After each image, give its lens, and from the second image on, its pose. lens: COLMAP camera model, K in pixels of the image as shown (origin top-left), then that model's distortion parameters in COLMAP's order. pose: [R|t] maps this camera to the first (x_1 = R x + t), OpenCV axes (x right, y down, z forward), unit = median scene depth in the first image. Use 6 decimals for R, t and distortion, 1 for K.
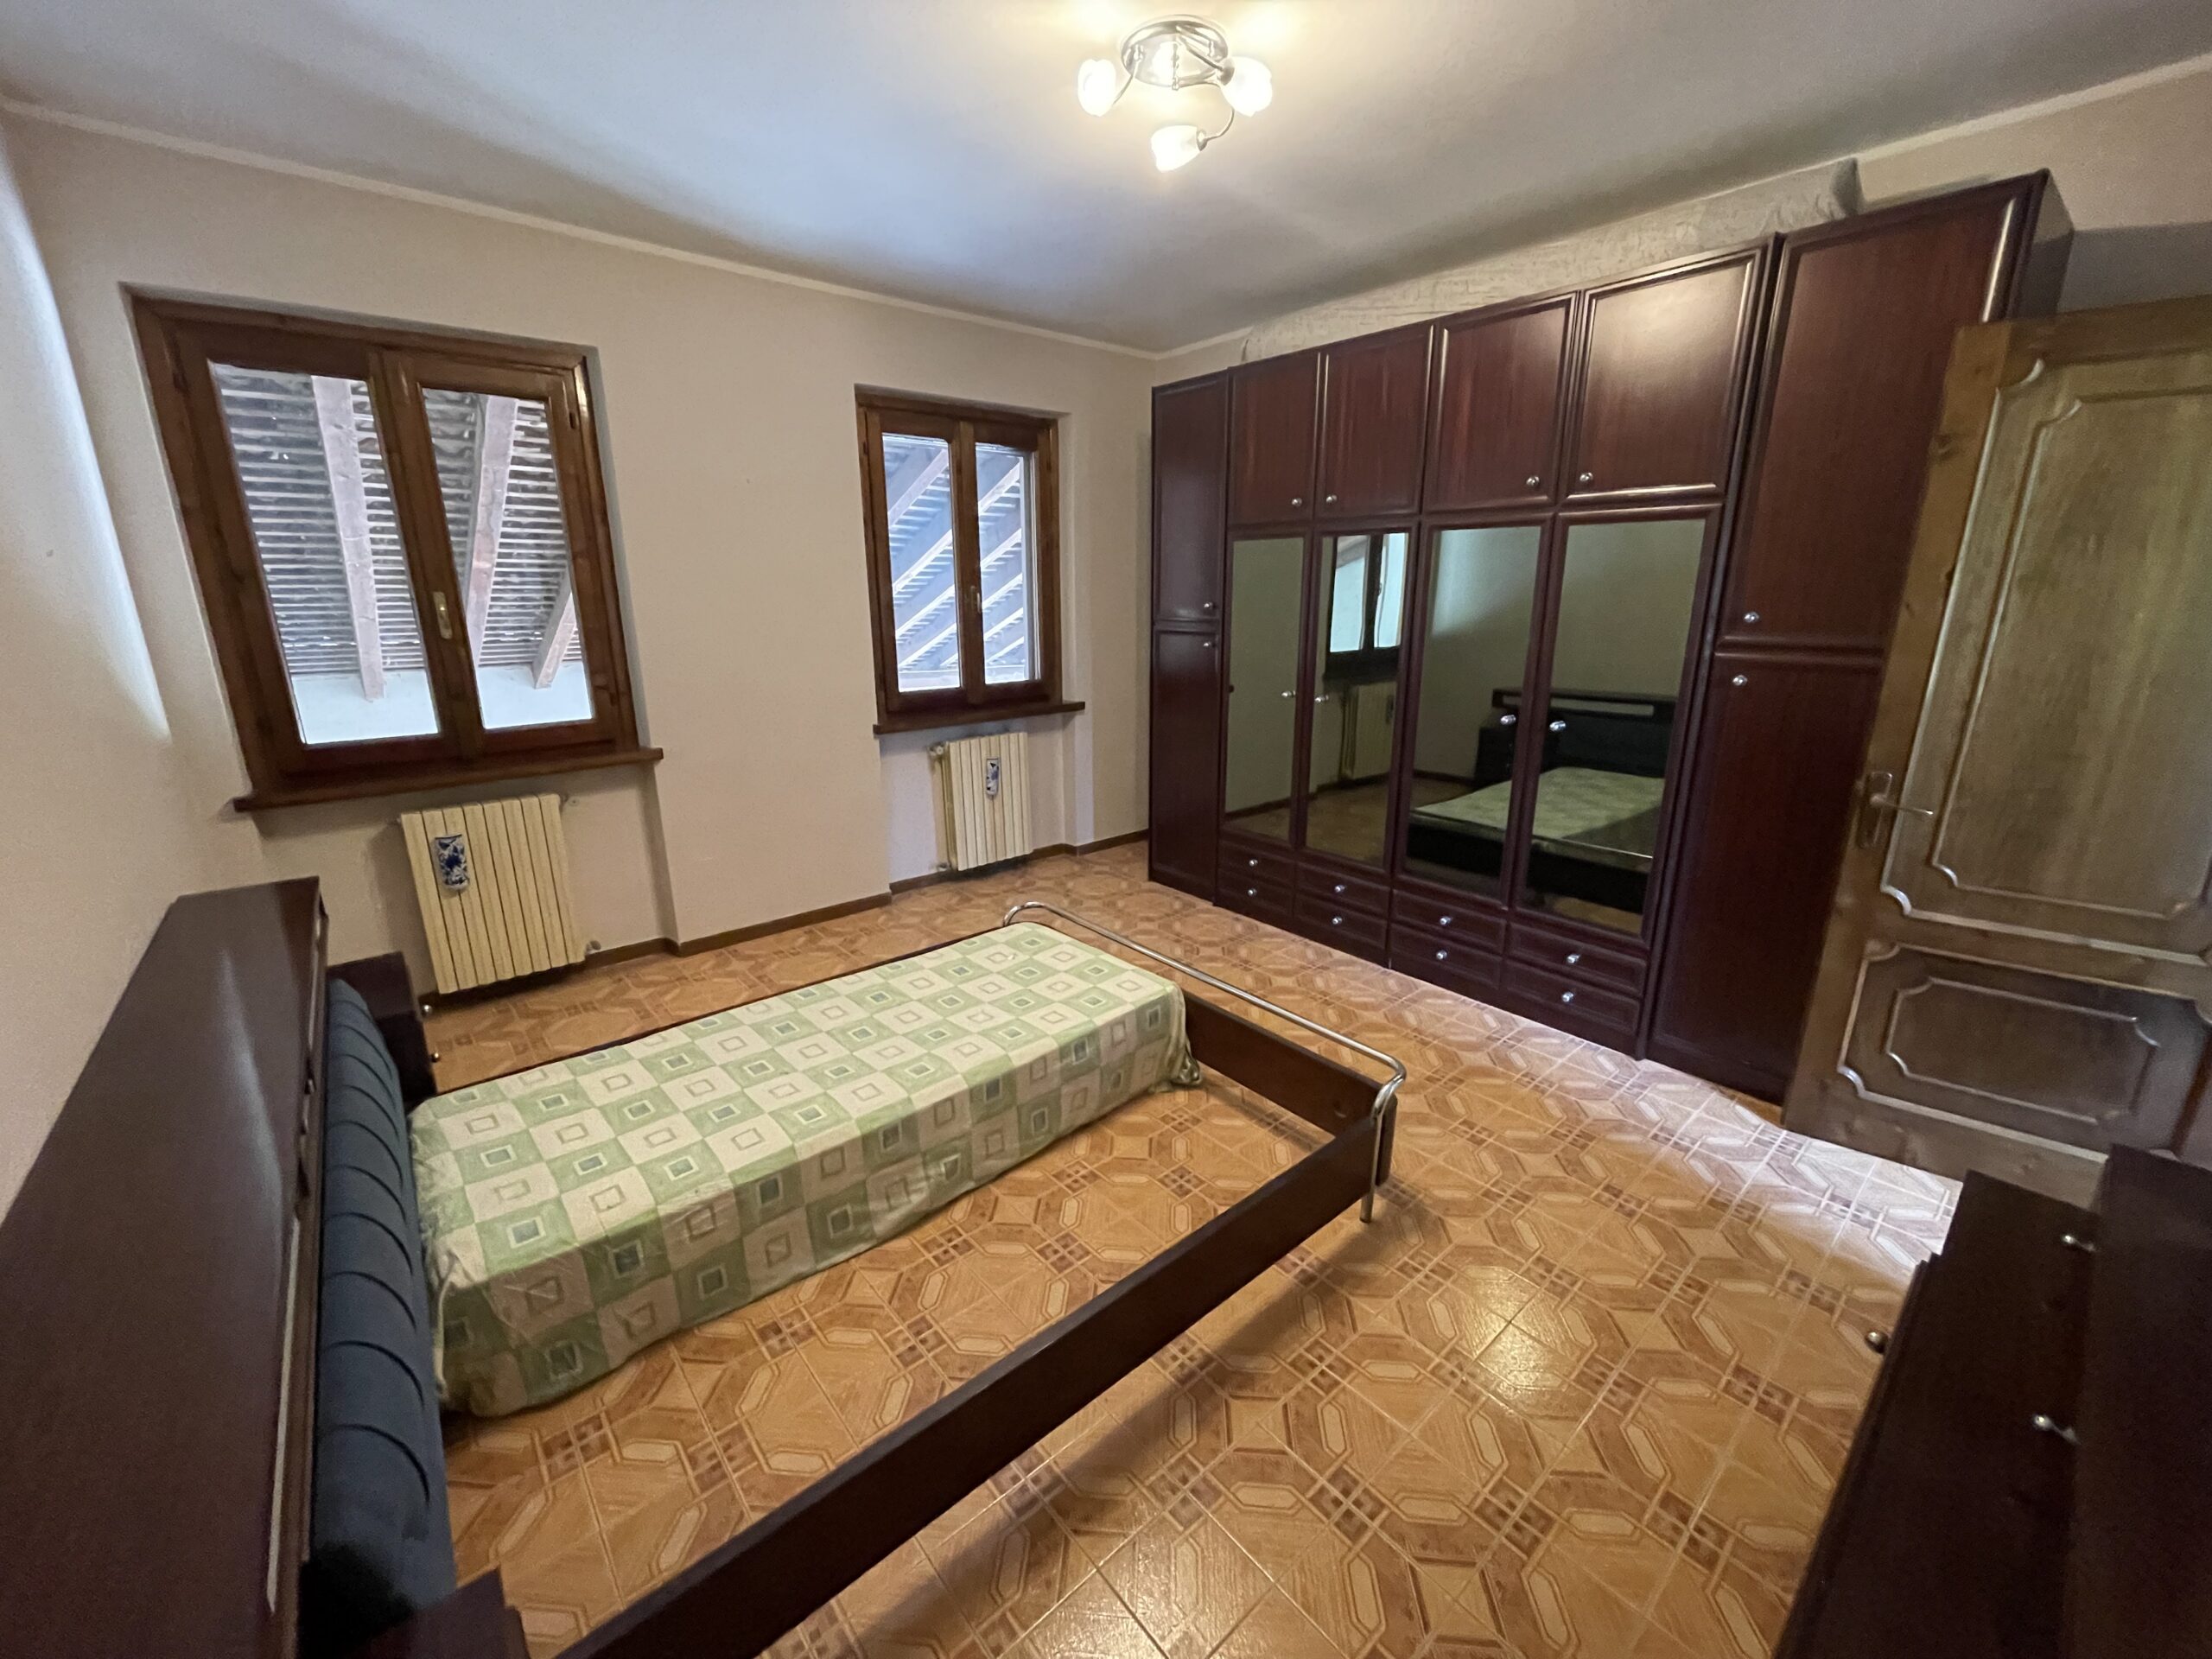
lens RADIAL K [[892.1, 0, 1099.1], [0, 892.1, 832.5], [0, 0, 1]] dist [-0.003666, 0.001525]
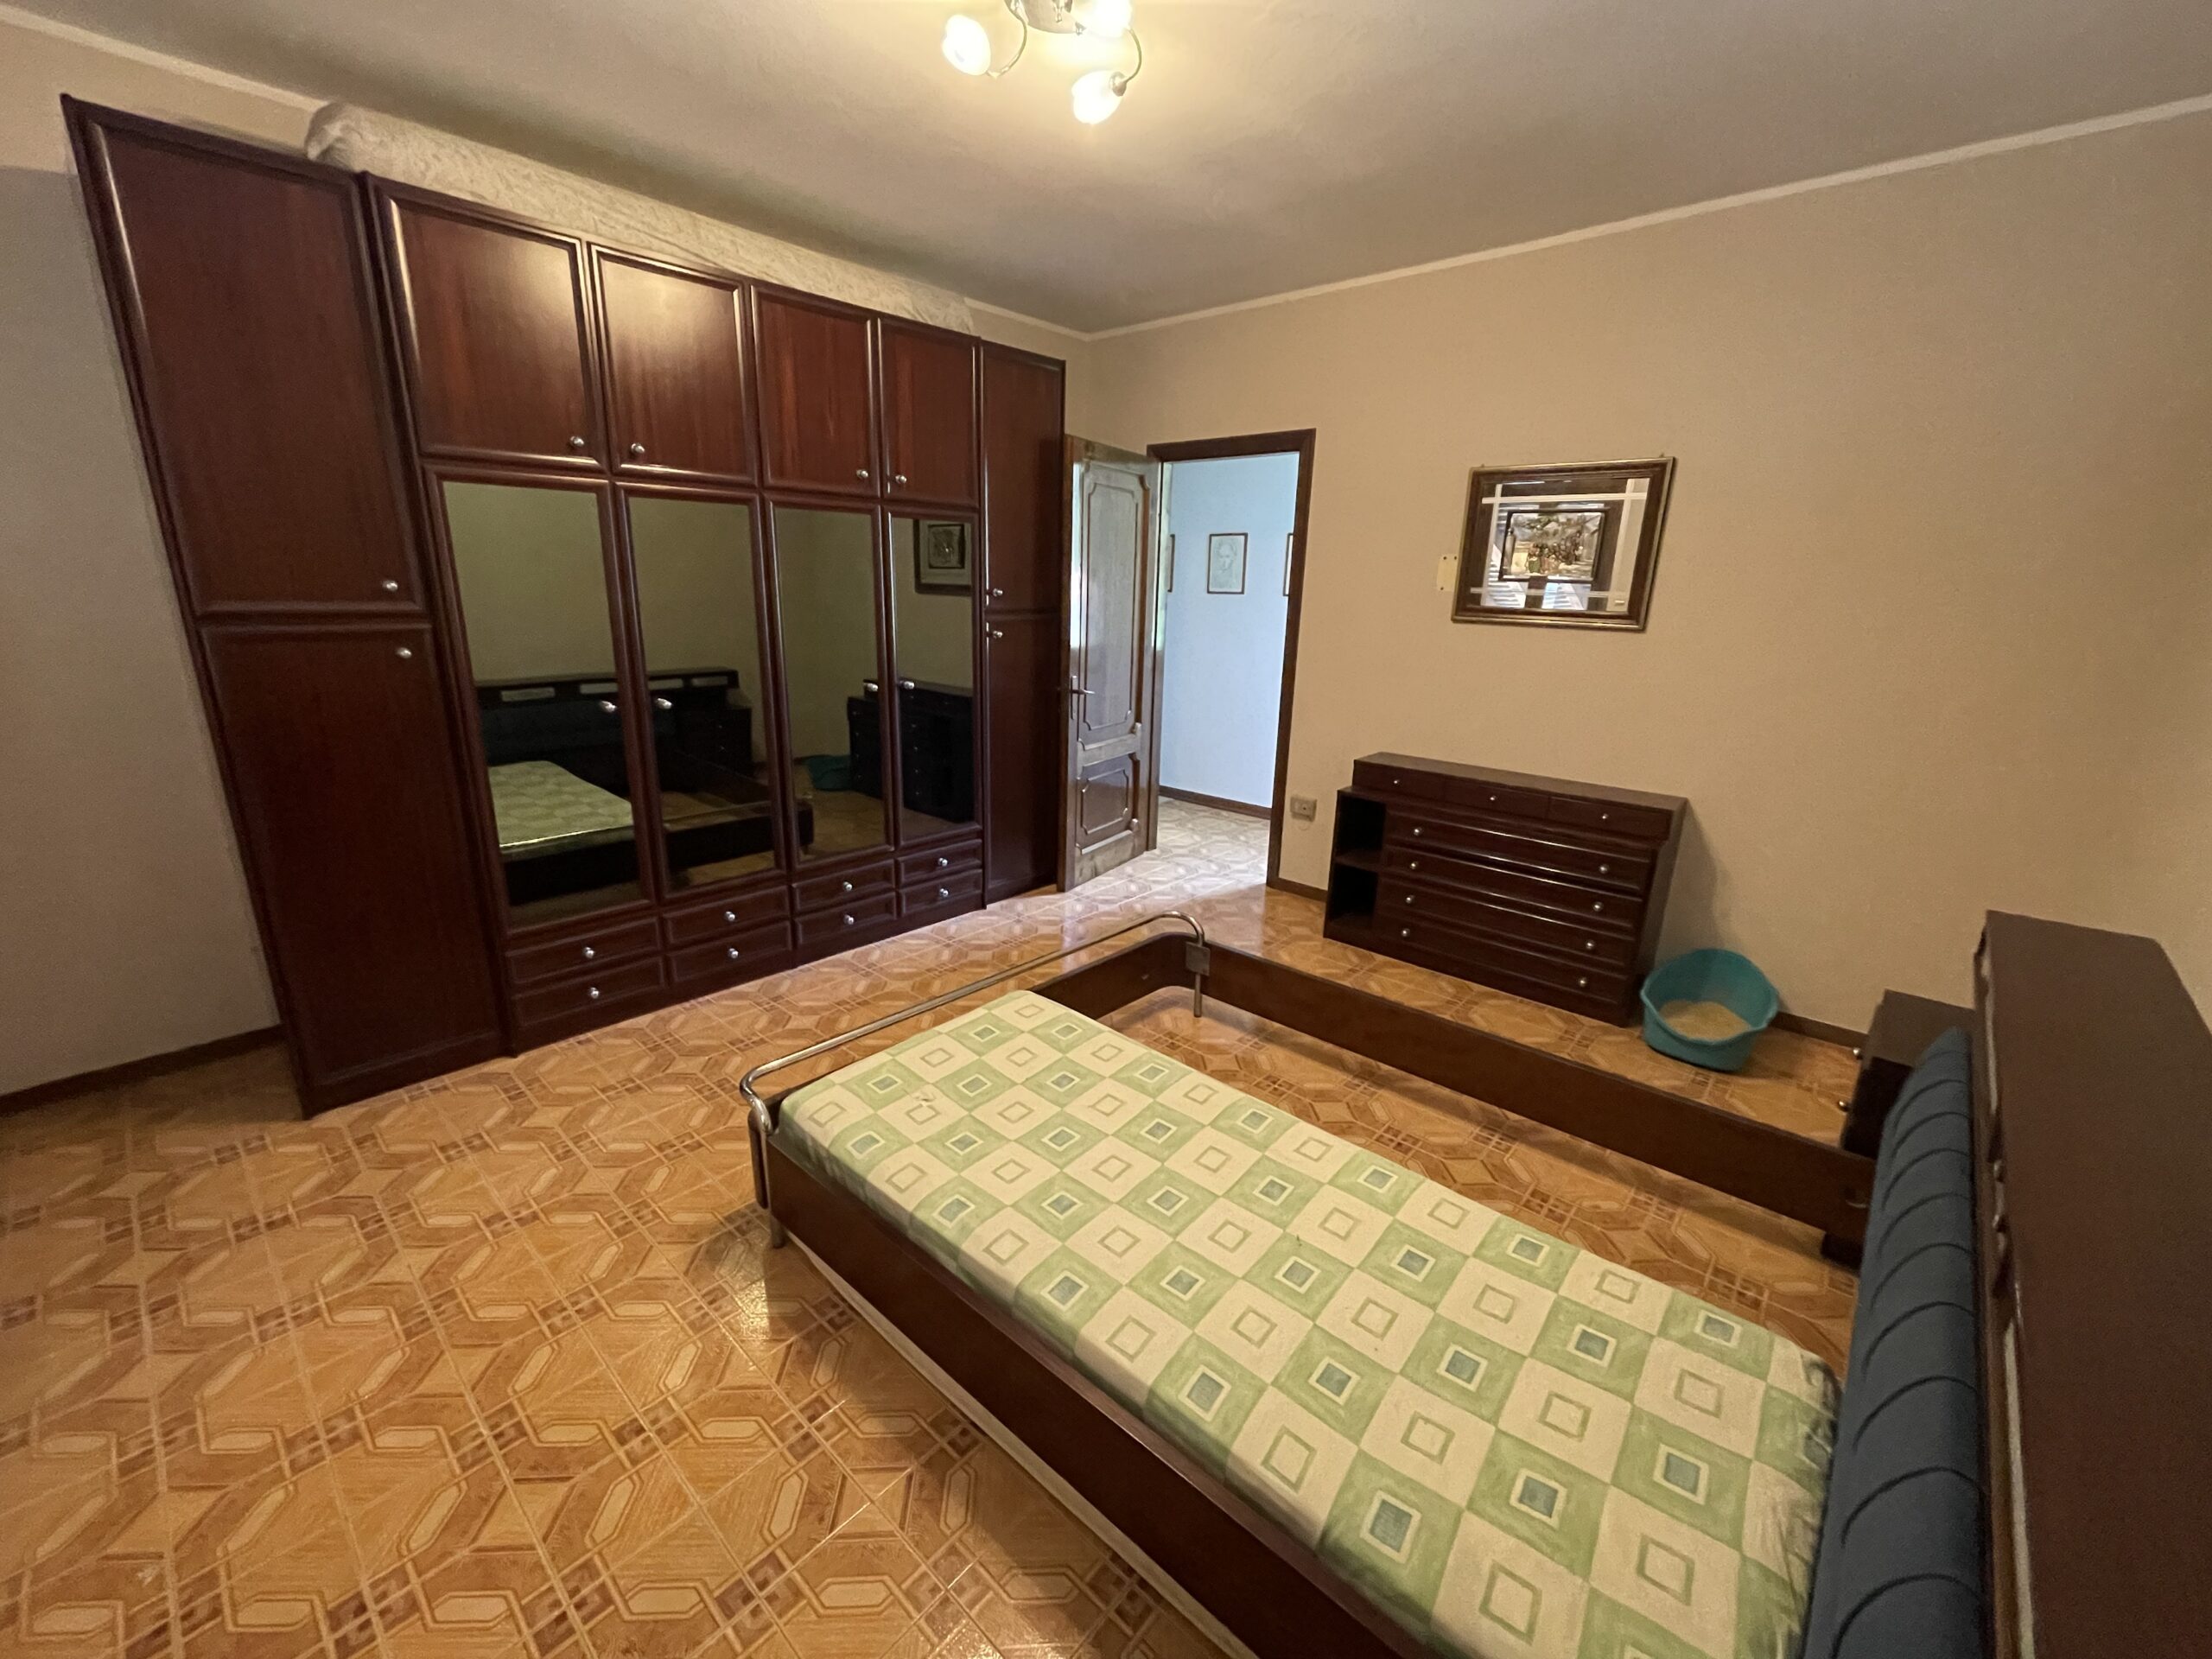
lens RADIAL K [[892.1, 0, 1110.0], [0, 892.1, 787.6], [0, 0, 1]] dist [-0.003666, 0.001525]
pose [[-0.138700, -0.221586, 0.965226, -0.731176], [0.240951, 0.937809, 0.249915, -0.225324], [-0.960575, 0.267236, -0.076683, 0.854371]]
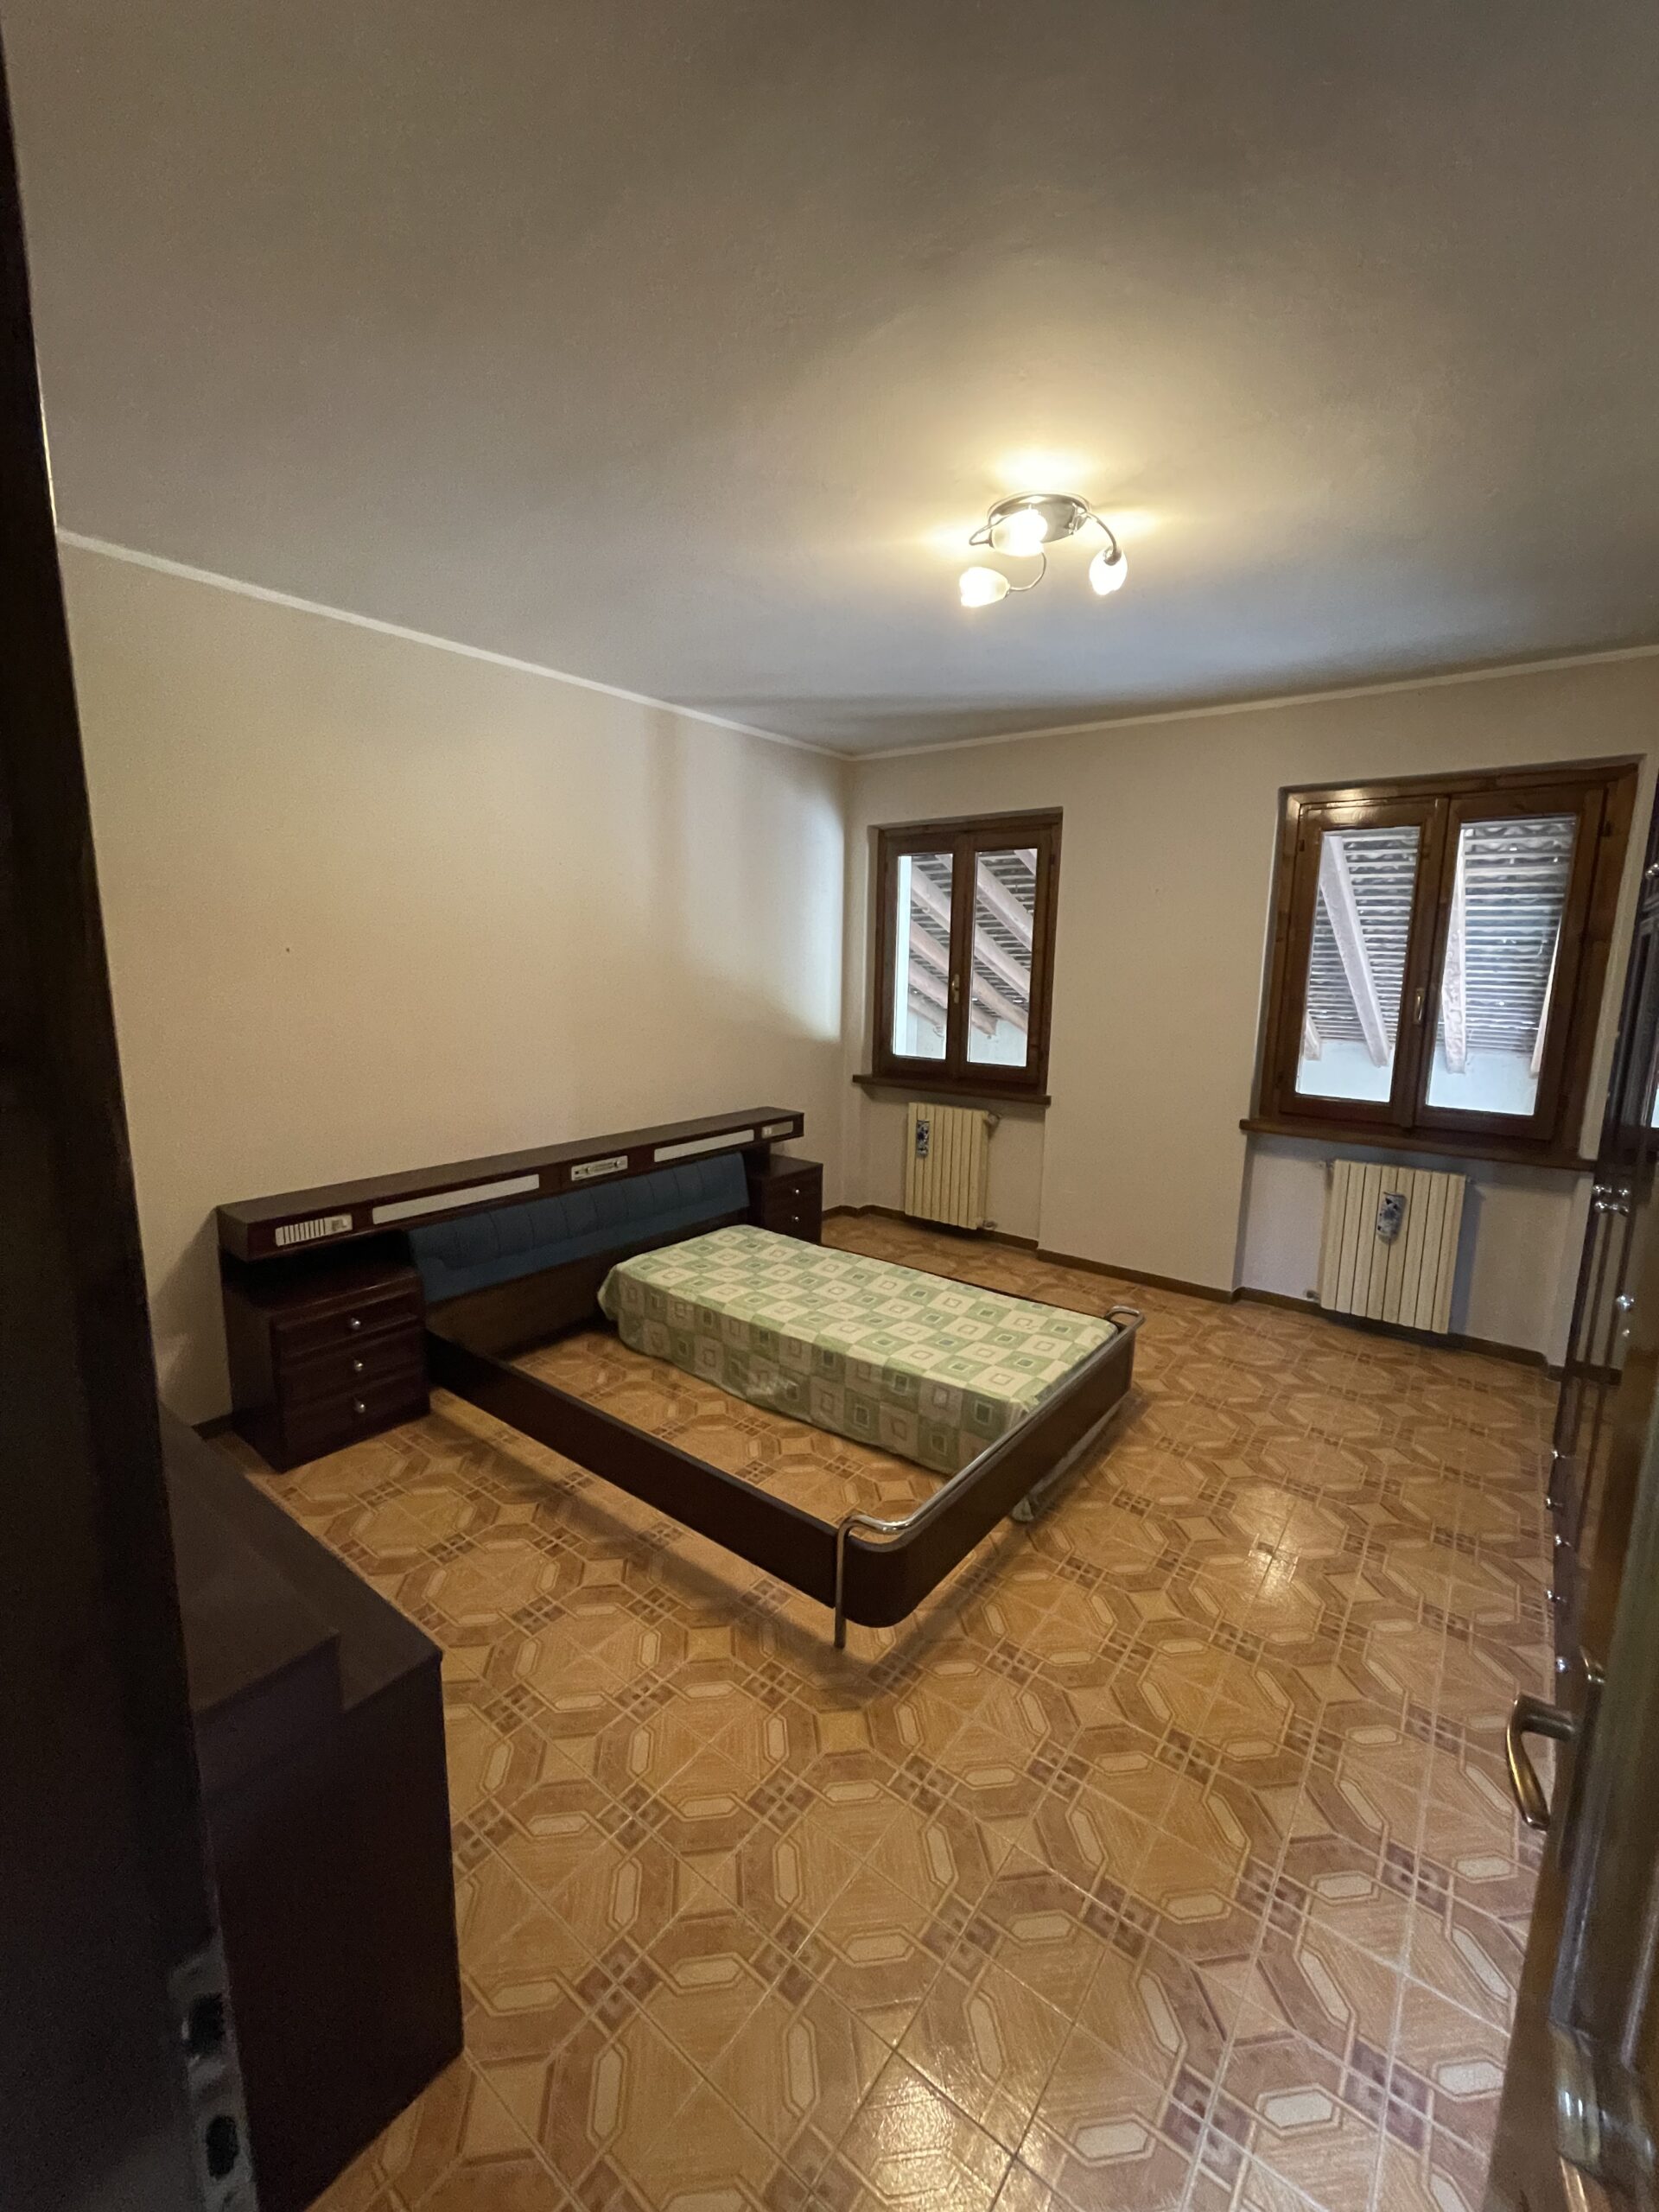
lens RADIAL K [[892.1, 0, 831.8], [0, 892.1, 1105.7], [0, 0, 1]] dist [-0.003666, 0.001525]
pose [[0.204873, 0.174382, -0.963129, 0.833224], [-0.279311, 0.953502, 0.113225, -0.166447], [0.938090, 0.245816, 0.244054, 0.459626]]
